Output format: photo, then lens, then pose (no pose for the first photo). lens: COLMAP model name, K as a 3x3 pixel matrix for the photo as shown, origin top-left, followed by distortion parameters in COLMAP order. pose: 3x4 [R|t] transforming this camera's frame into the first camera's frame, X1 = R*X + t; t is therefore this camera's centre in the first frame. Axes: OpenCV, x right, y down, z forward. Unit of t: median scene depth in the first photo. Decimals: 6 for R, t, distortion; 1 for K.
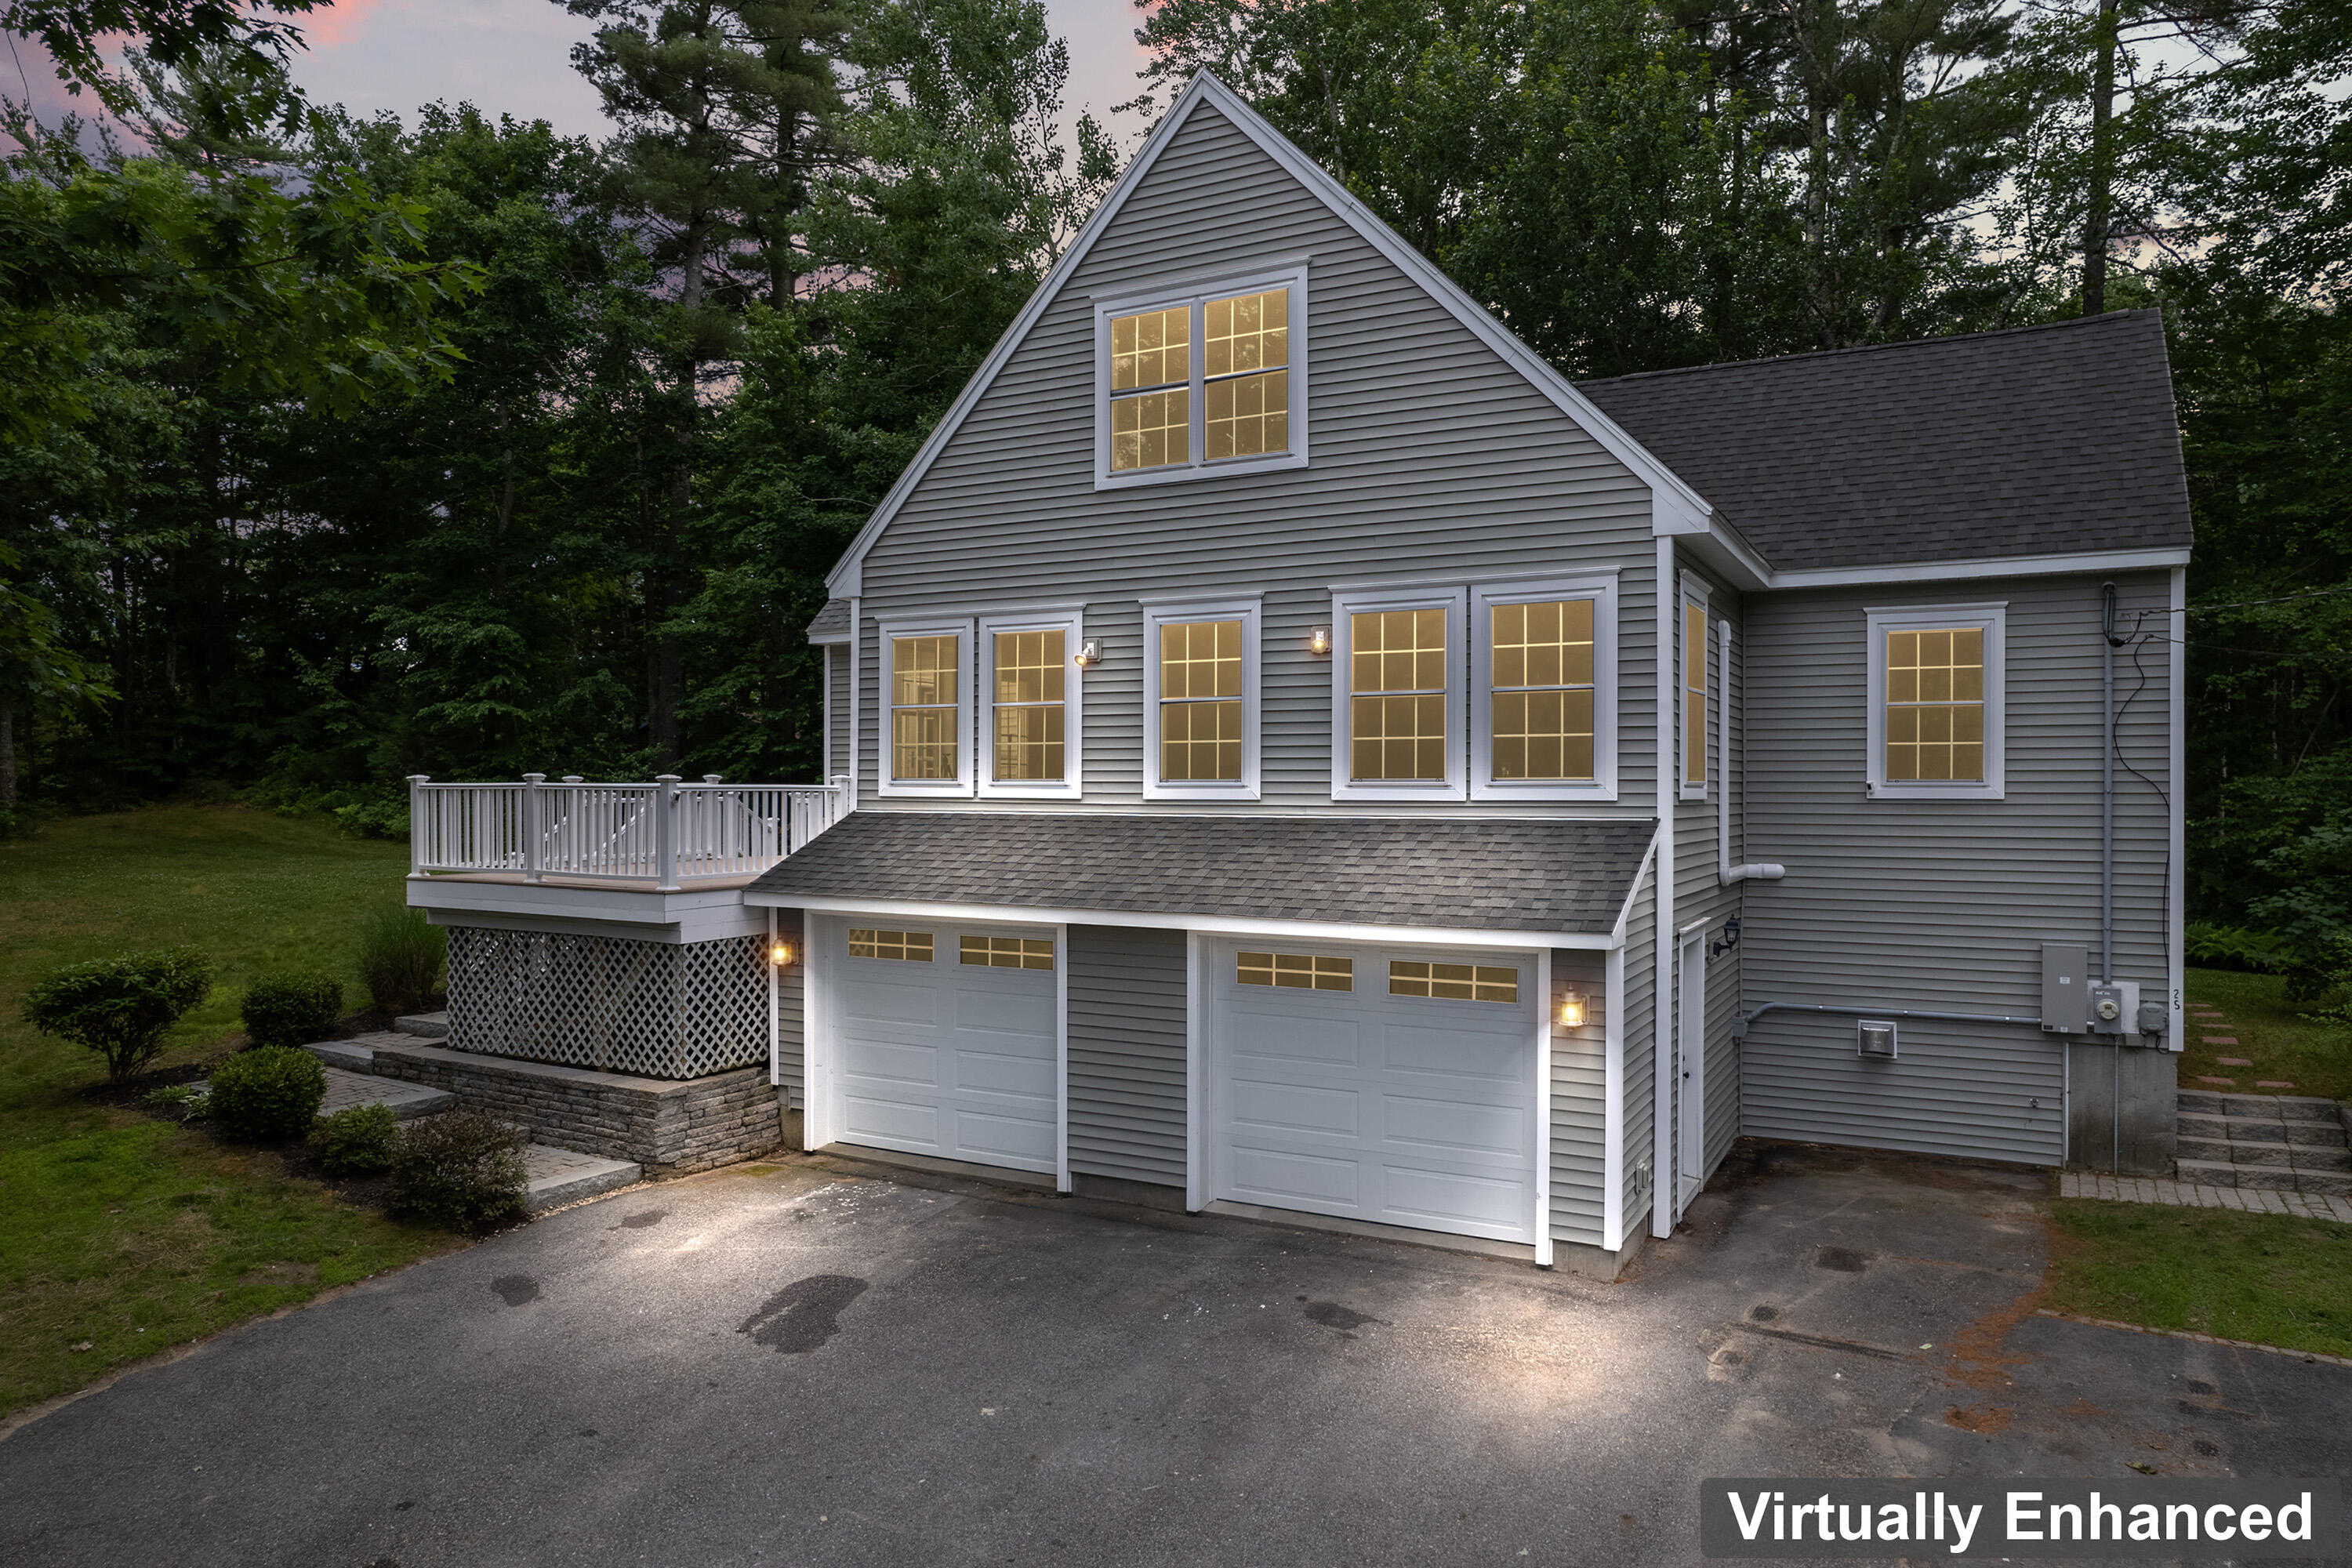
lens RADIAL K [[1492.9, 0, 1192.1], [0, 1492.9, 789.7], [0, 0, 1]] dist [-0.073025, 0.065312]
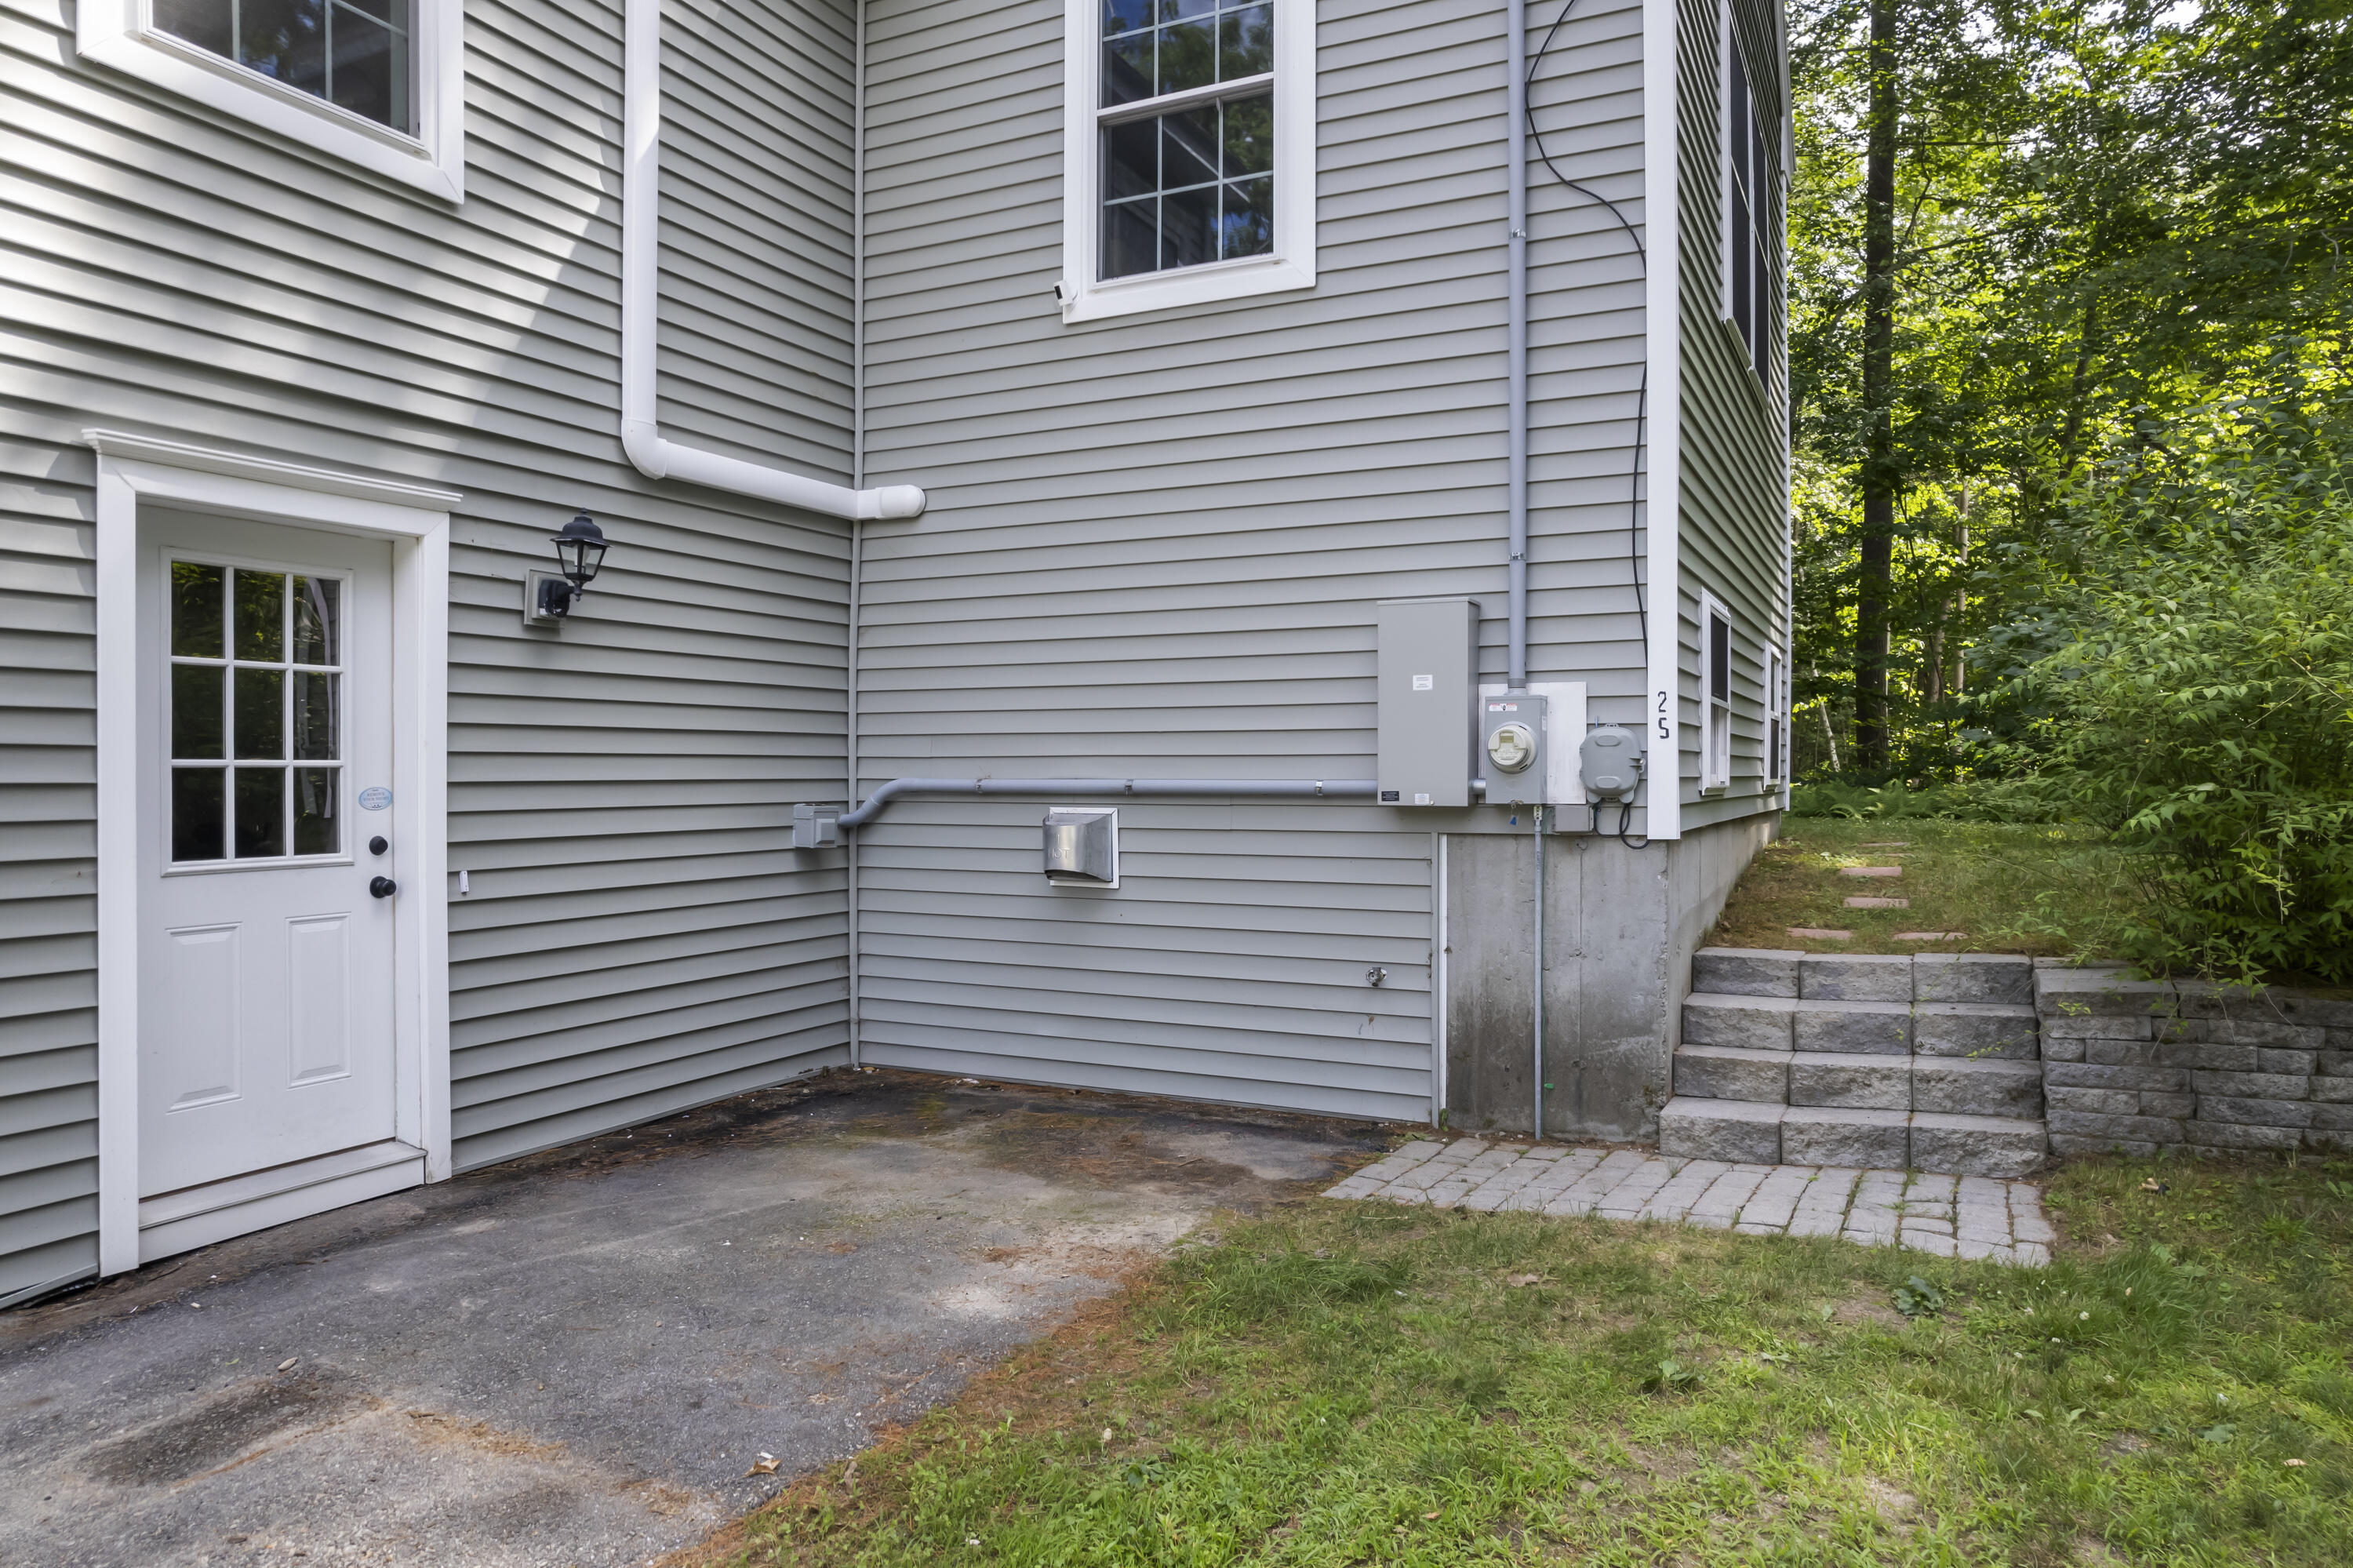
lens RADIAL K [[1493.6, 0, 1192.6], [0, 1493.6, 789.7], [0, 0, 1]] dist [-0.073025, 0.065312]
pose [[0.998910, -0.002592, 0.046608, 0.506768], [0.002103, 0.999942, 0.010541, 0.155675], [-0.046633, -0.010432, 0.998858, 0.571741]]
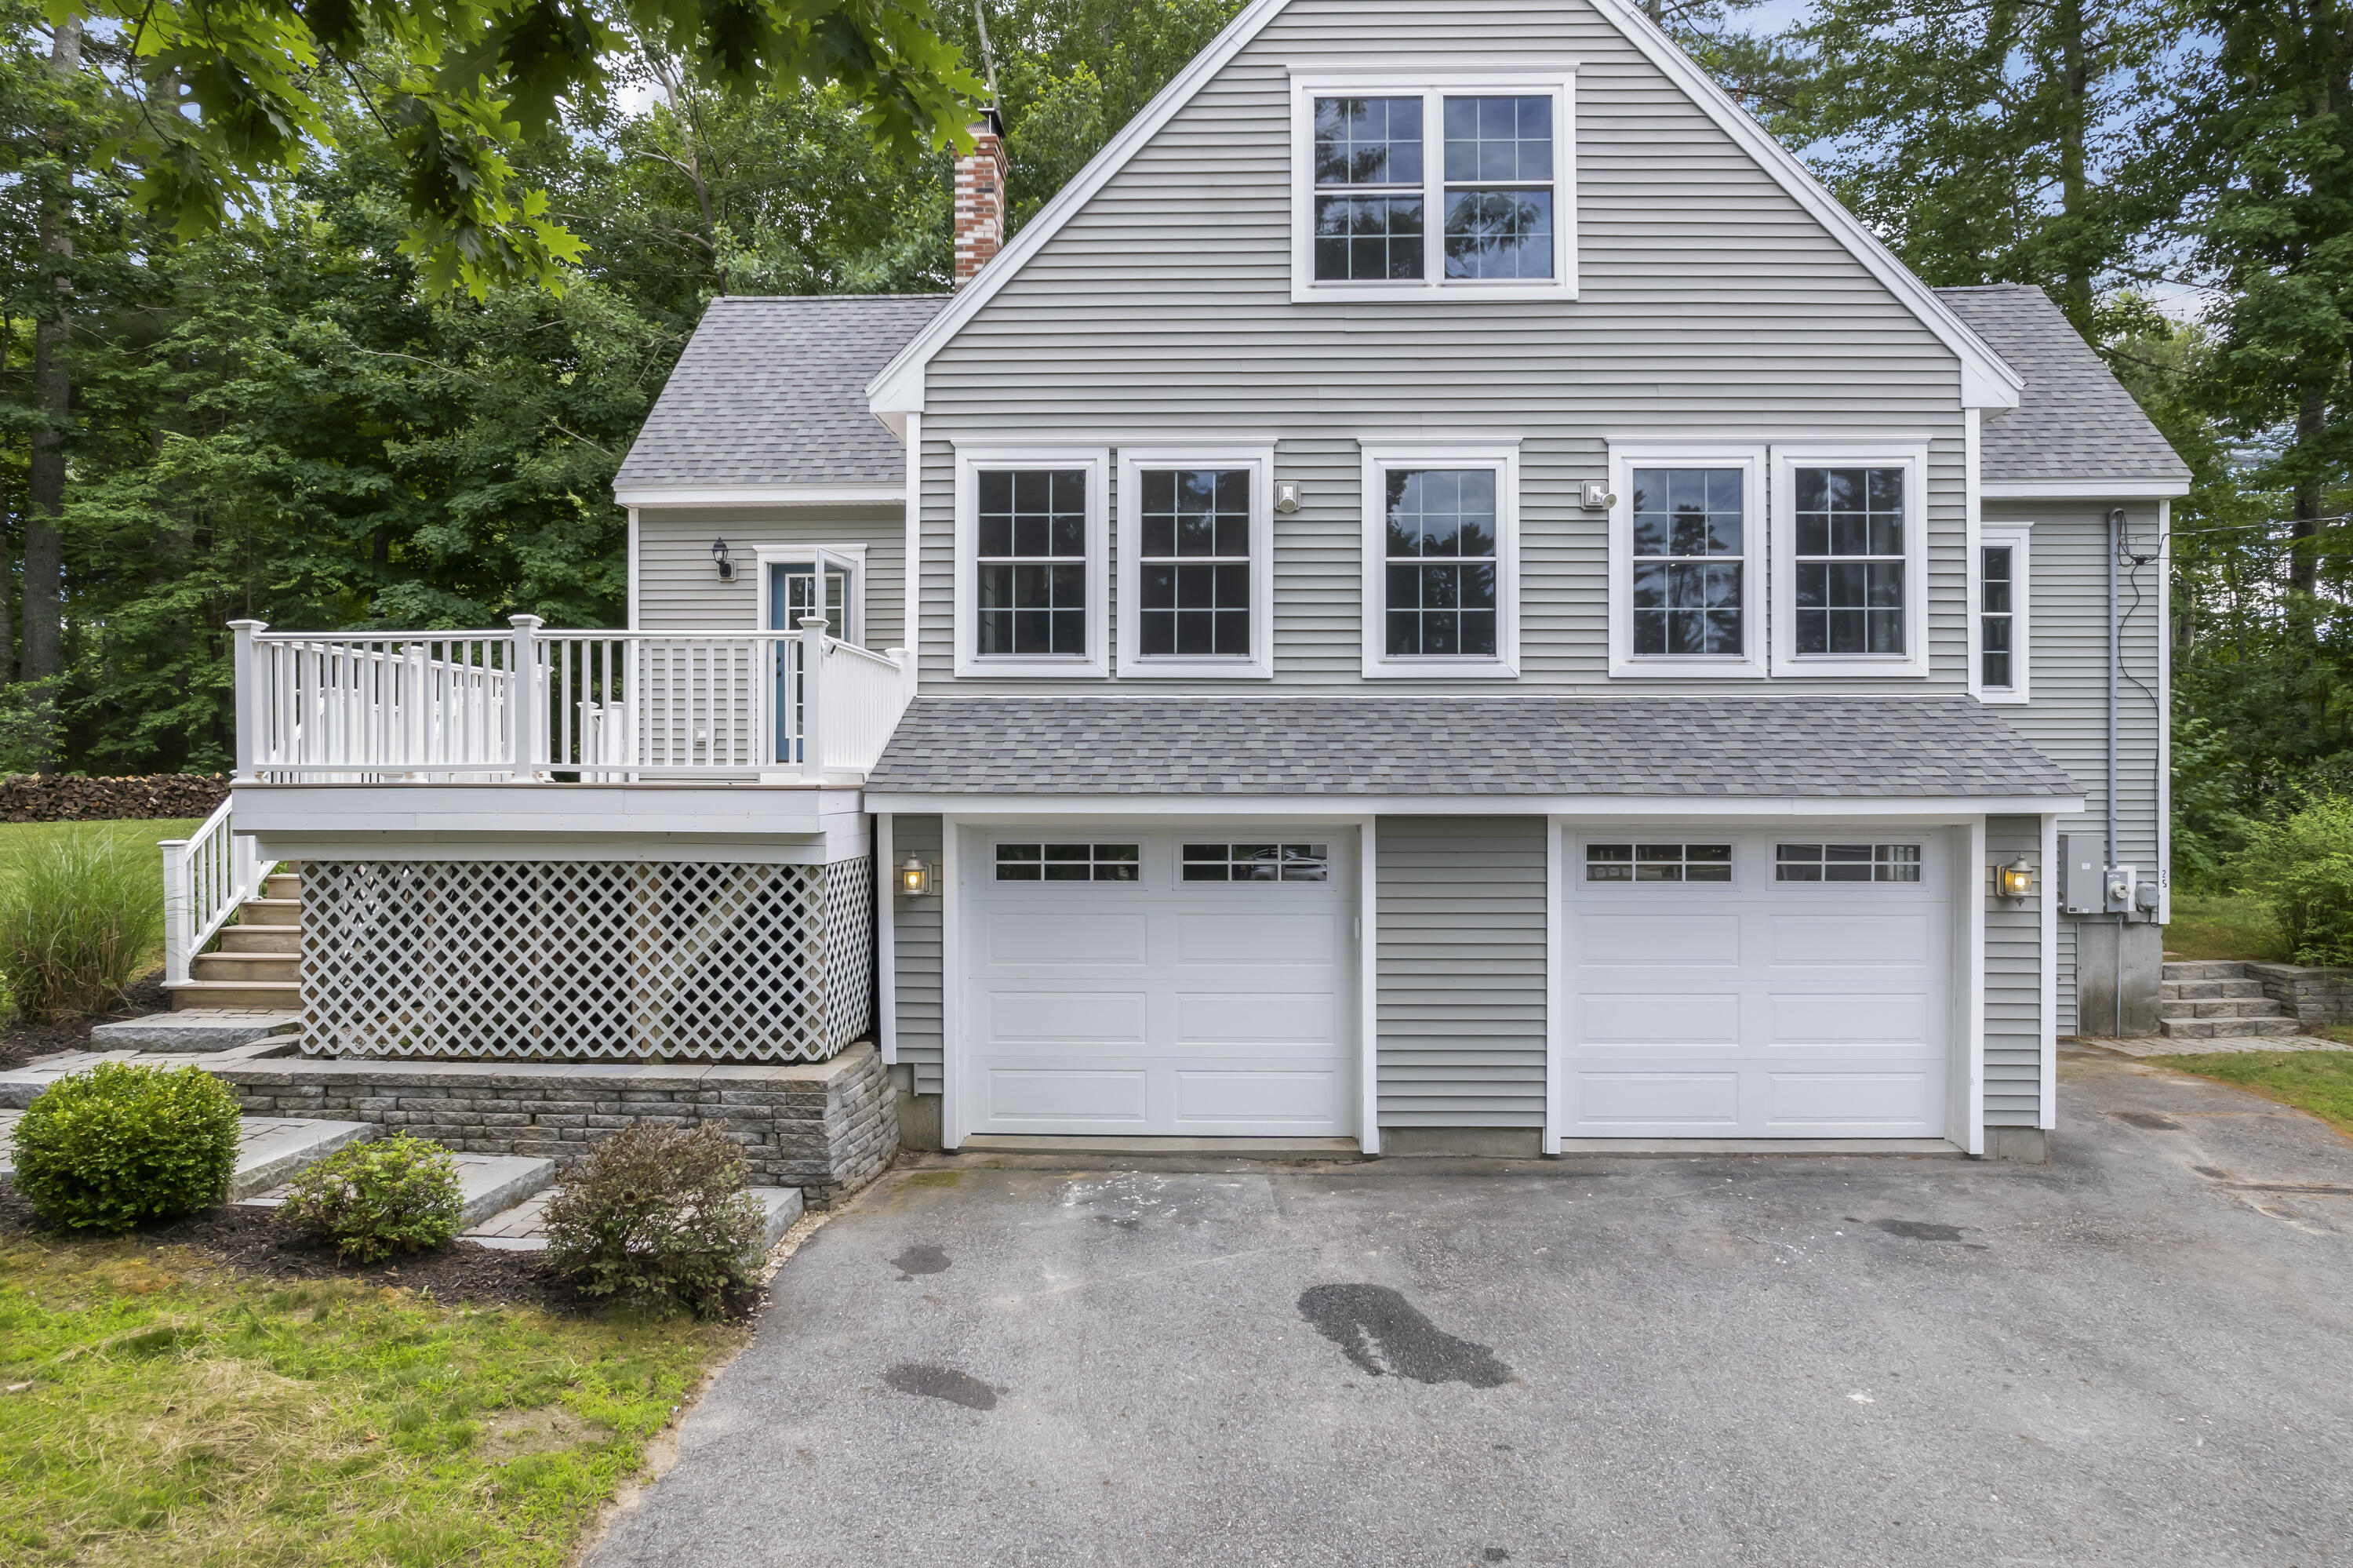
lens RADIAL K [[1493.6, 0, 1192.6], [0, 1493.6, 789.7], [0, 0, 1]] dist [-0.073025, 0.065312]
pose [[0.895922, -0.002457, 0.444204, -0.498963], [0.000927, 0.999993, 0.003661, 0.067303], [-0.444210, -0.002868, 0.895918, 0.305787]]
